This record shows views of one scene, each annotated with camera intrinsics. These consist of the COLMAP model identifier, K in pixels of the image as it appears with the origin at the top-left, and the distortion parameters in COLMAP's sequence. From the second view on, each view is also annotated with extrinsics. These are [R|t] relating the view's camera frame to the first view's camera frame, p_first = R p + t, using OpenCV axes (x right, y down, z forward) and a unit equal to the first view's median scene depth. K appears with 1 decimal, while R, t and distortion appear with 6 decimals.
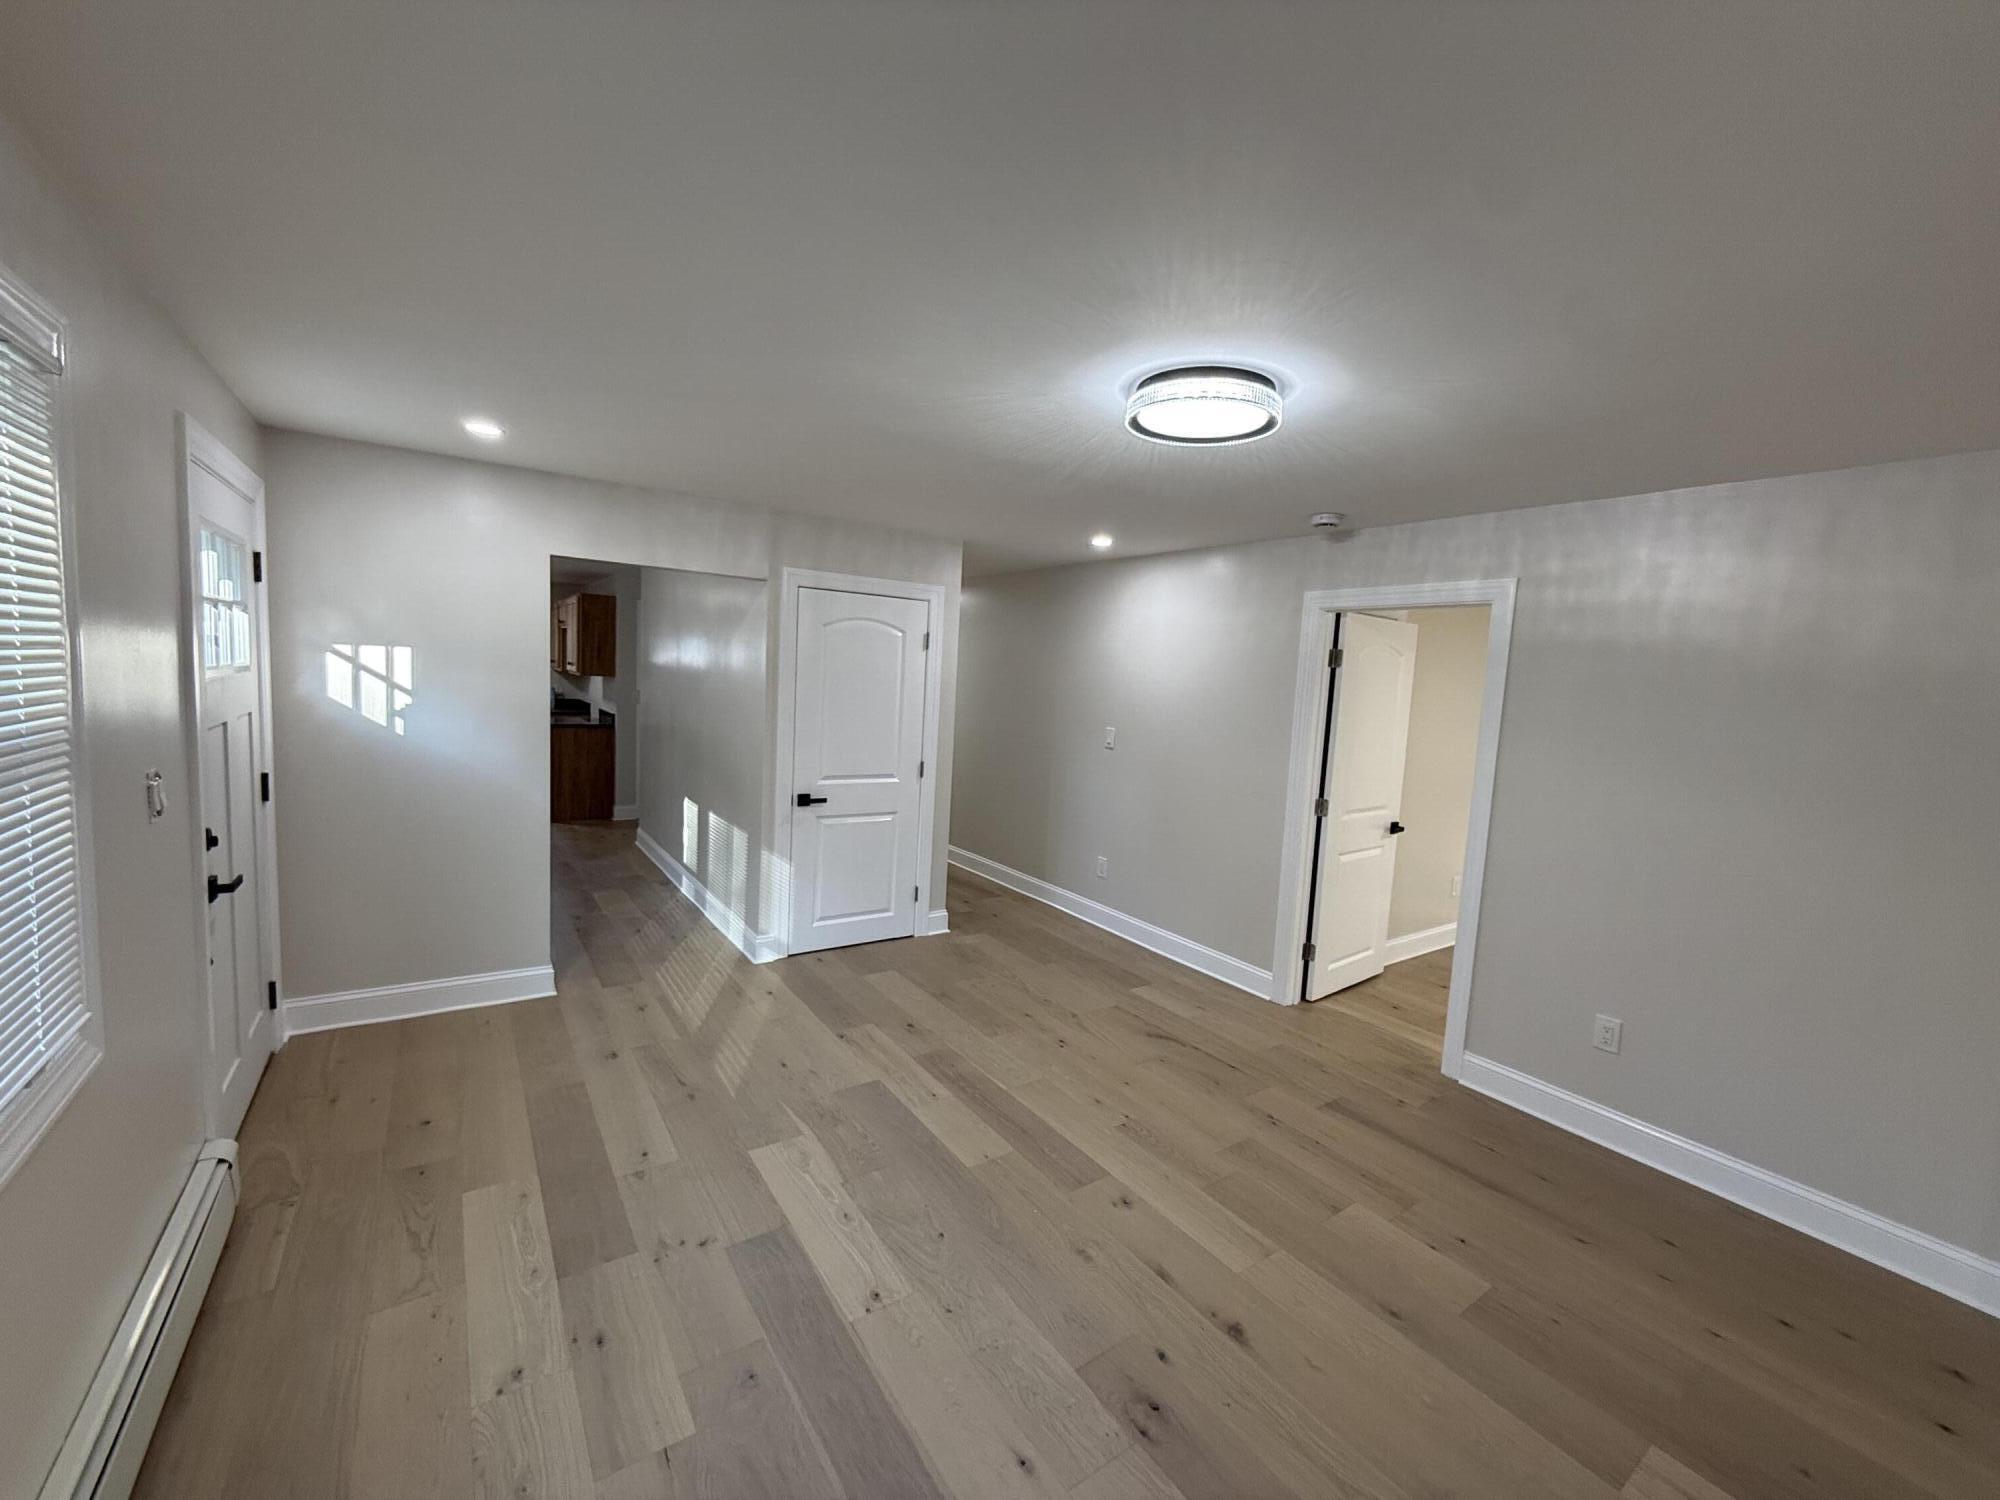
lens RADIAL K [[796.9, 0, 1007.8], [0, 796.9, 750.8], [0, 0, 1]] dist [-0.002145, -0.000190]
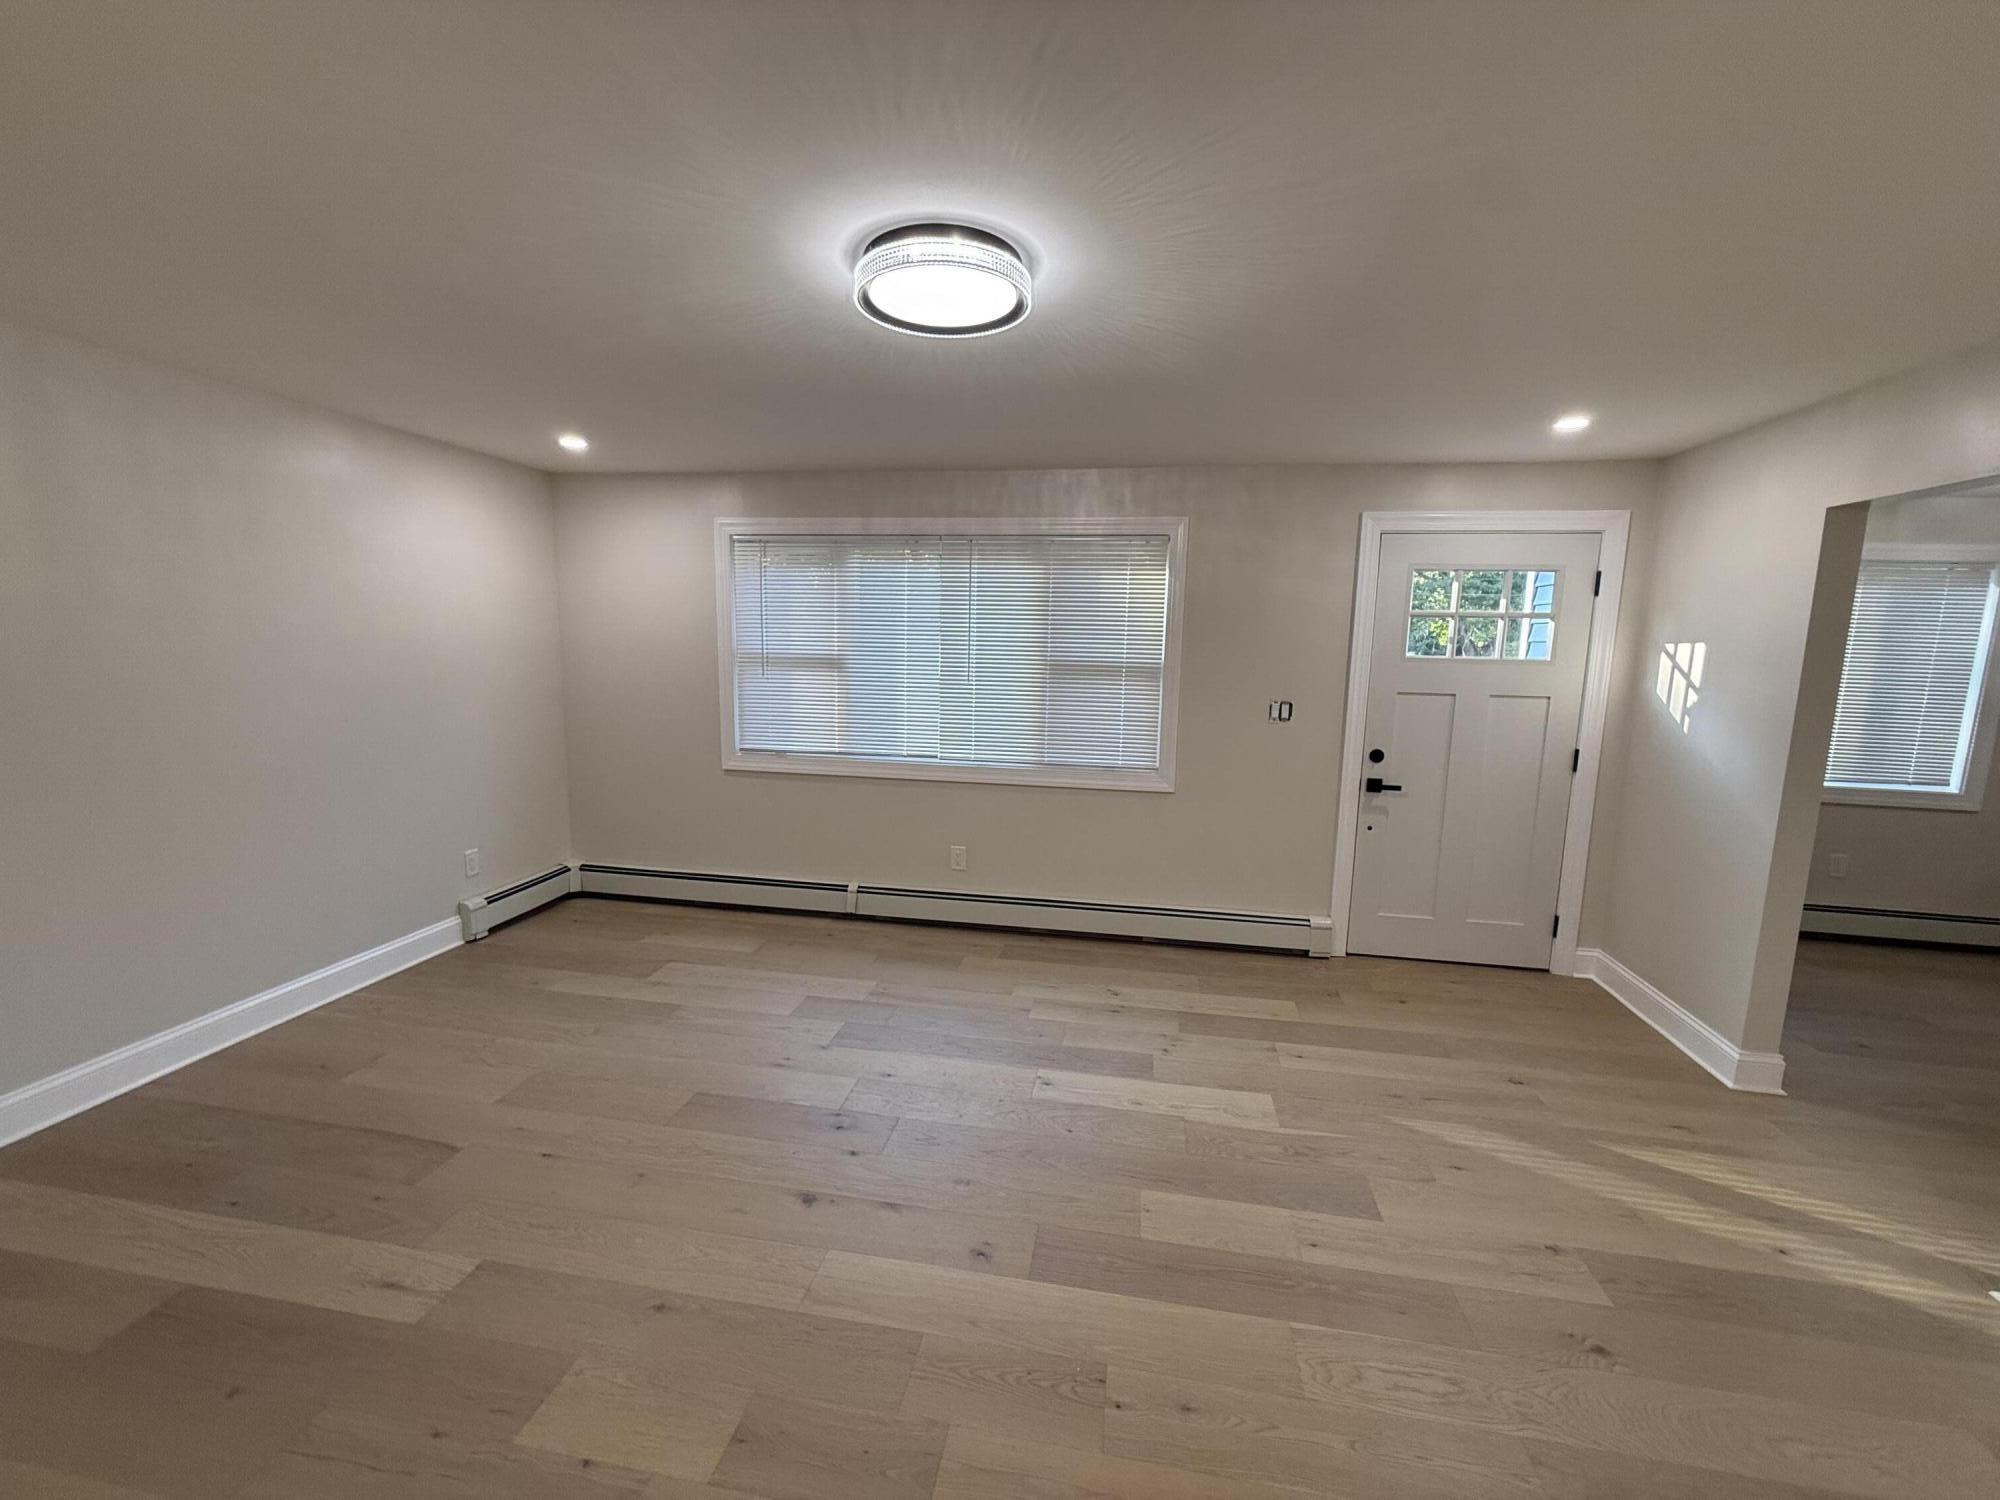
lens RADIAL K [[796.9, 0, 1007.8], [0, 796.9, 750.8], [0, 0, 1]] dist [-0.002145, -0.000190]
pose [[-0.703780, 0.029496, -0.709805, 0.520684], [-0.129069, 0.977201, 0.168581, -0.057664], [0.698595, 0.210258, -0.683928, 1.104560]]
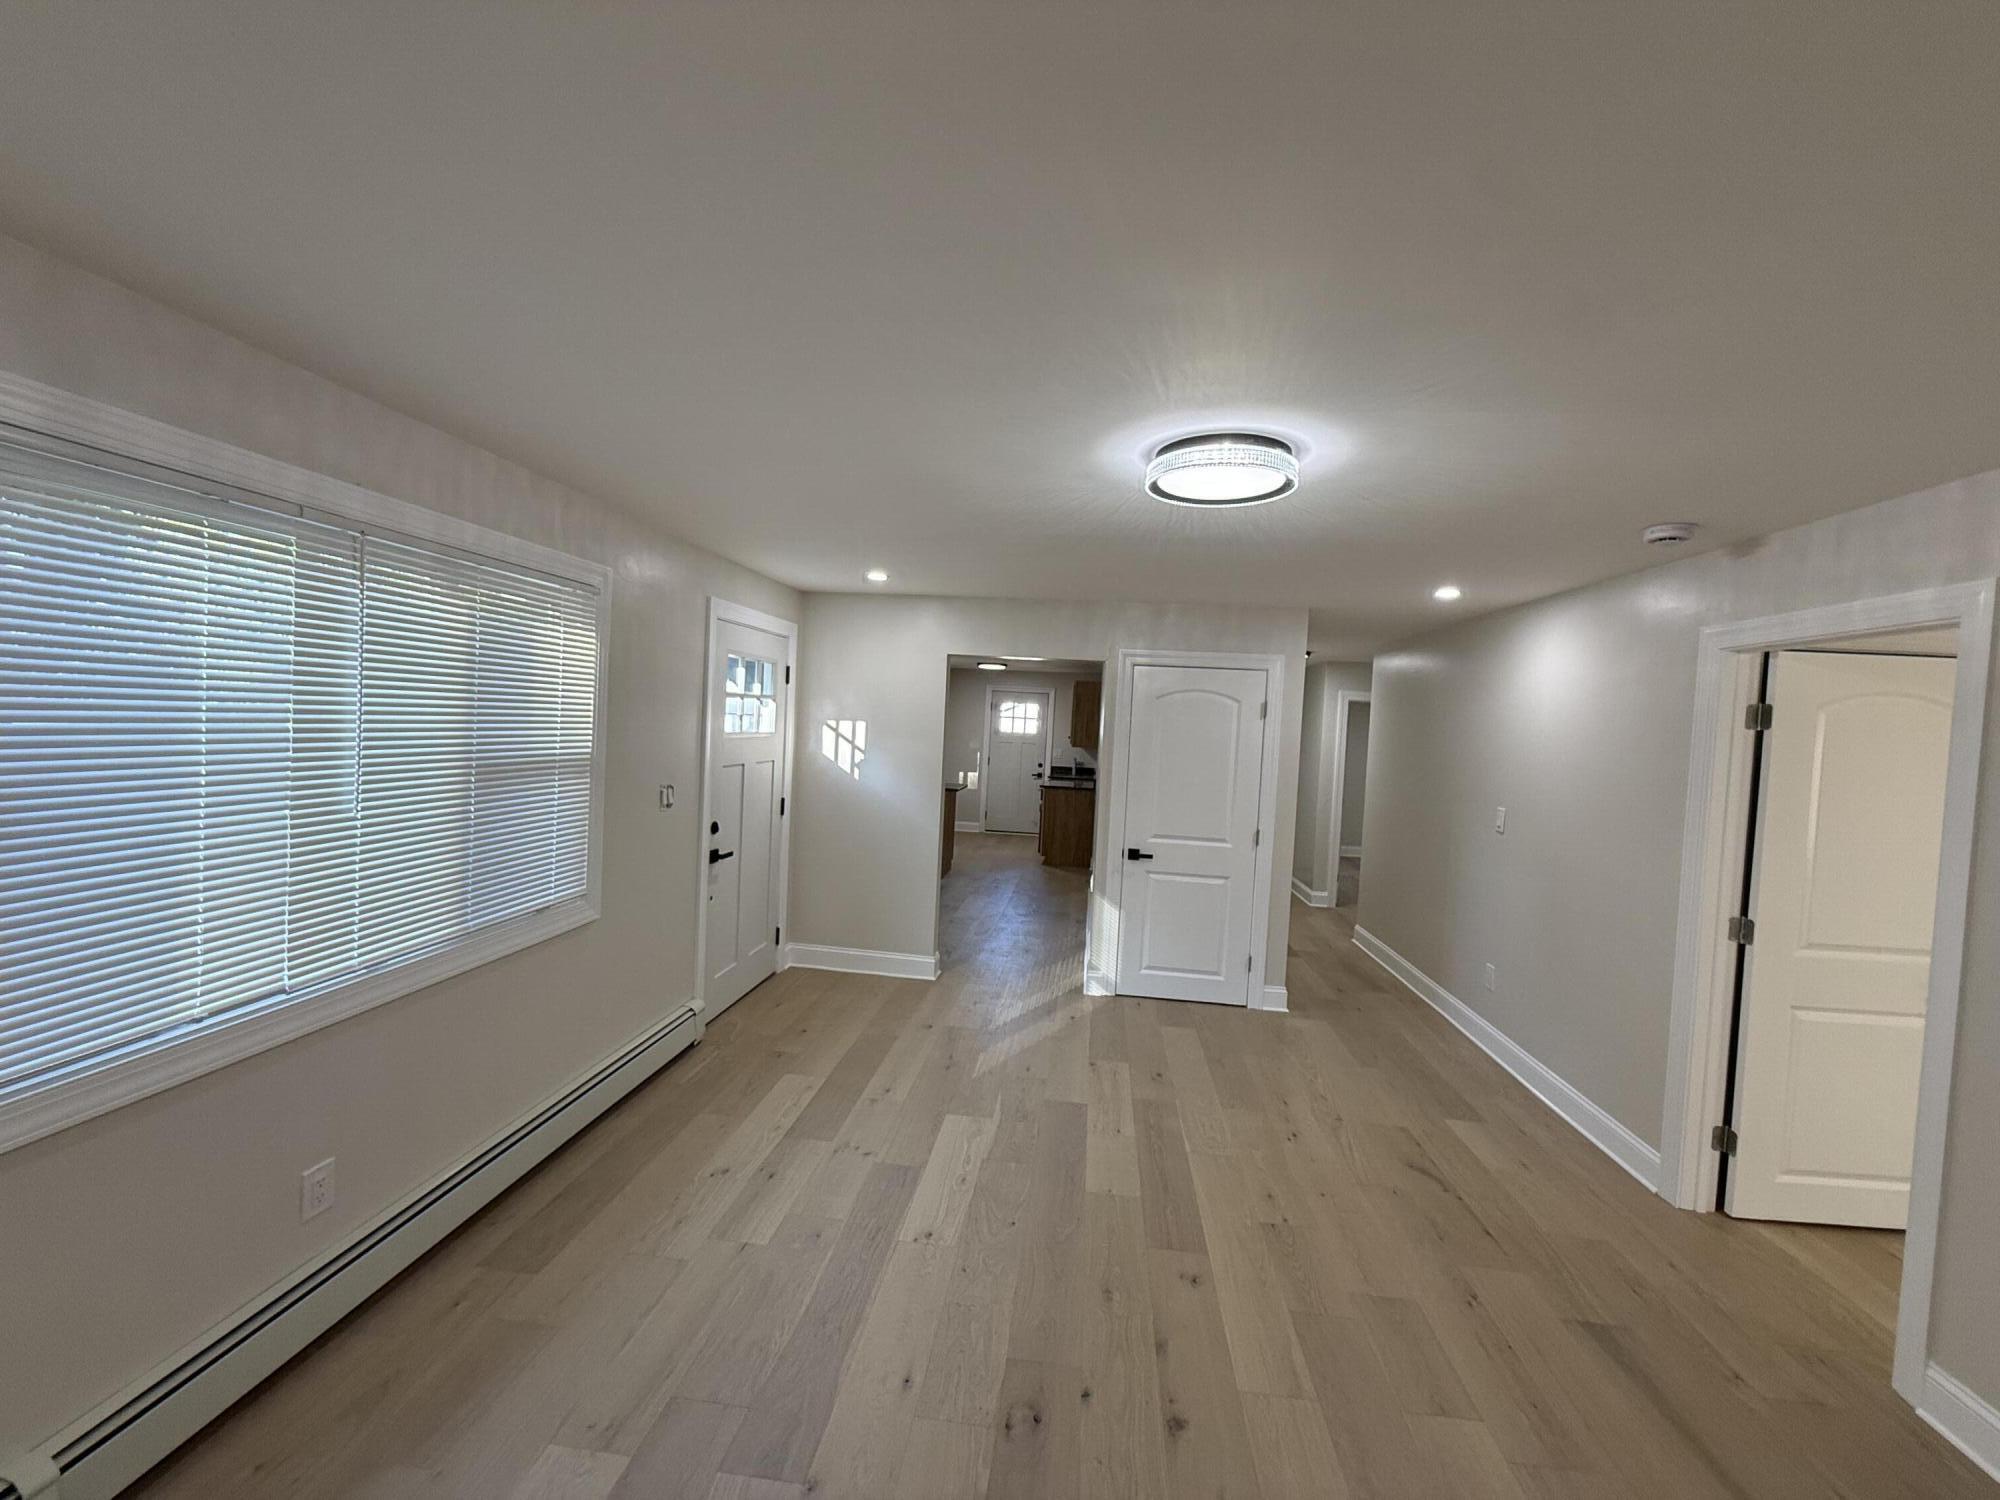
lens RADIAL K [[796.9, 0, 1007.8], [0, 796.9, 750.8], [0, 0, 1]] dist [-0.002145, -0.000190]
pose [[0.749924, 0.006860, -0.661489, 0.457584], [-0.072615, 0.994757, -0.072007, 0.014328], [0.657527, 0.102033, 0.746490, 0.055193]]
